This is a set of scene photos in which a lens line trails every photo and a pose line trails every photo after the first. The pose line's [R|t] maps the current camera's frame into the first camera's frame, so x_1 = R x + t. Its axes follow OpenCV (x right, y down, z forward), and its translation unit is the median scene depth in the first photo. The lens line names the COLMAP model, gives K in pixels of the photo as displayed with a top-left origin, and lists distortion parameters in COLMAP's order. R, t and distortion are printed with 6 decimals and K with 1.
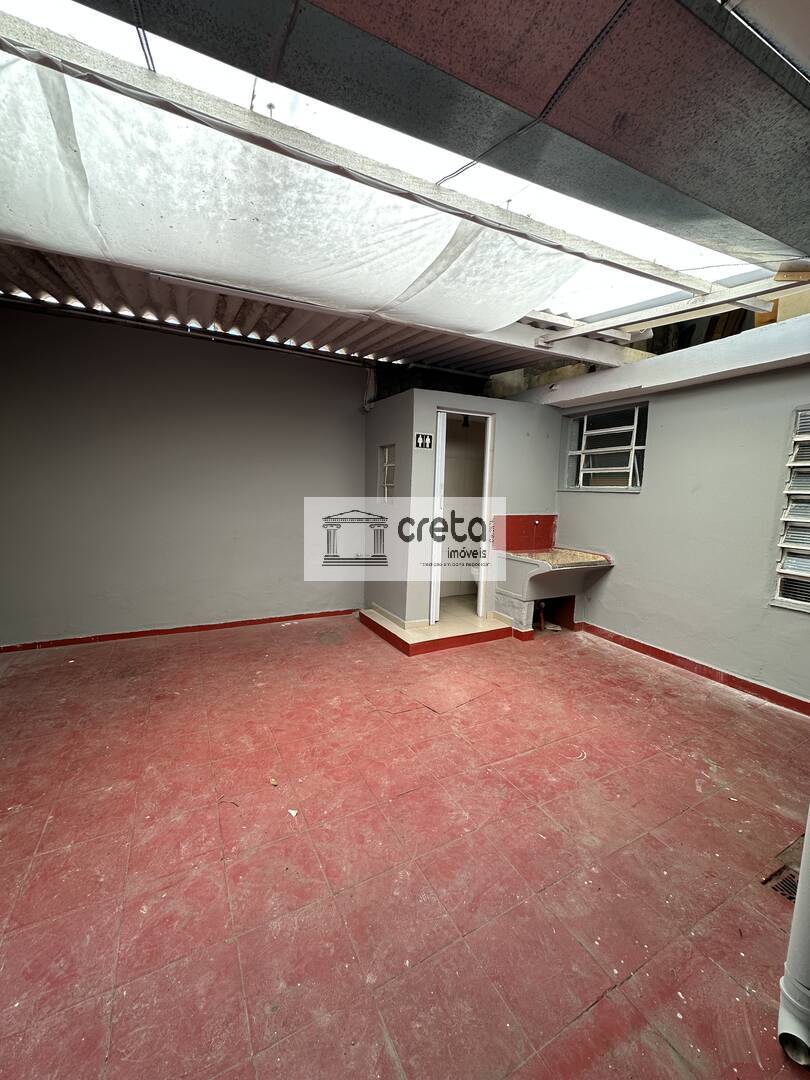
lens RADIAL K [[430.7, 0, 402.7], [0, 430.7, 539.9], [0, 0, 1]] dist [0.002446, 0.000149]
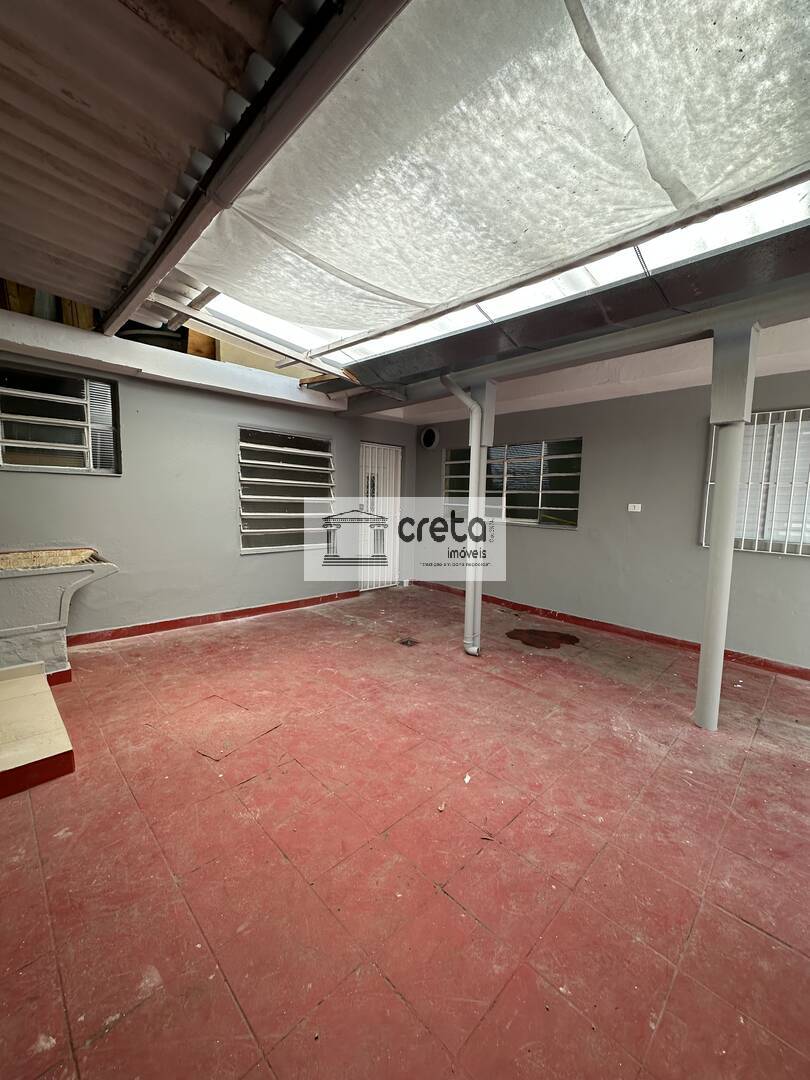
lens RADIAL K [[430.7, 0, 407.0], [0, 430.7, 540.0], [0, 0, 1]] dist [0.002446, 0.000149]
pose [[-0.300692, -0.131148, 0.944661, -0.748122], [0.071350, 0.984631, 0.159409, -0.100540], [-0.951048, 0.115335, -0.286714, 0.890897]]
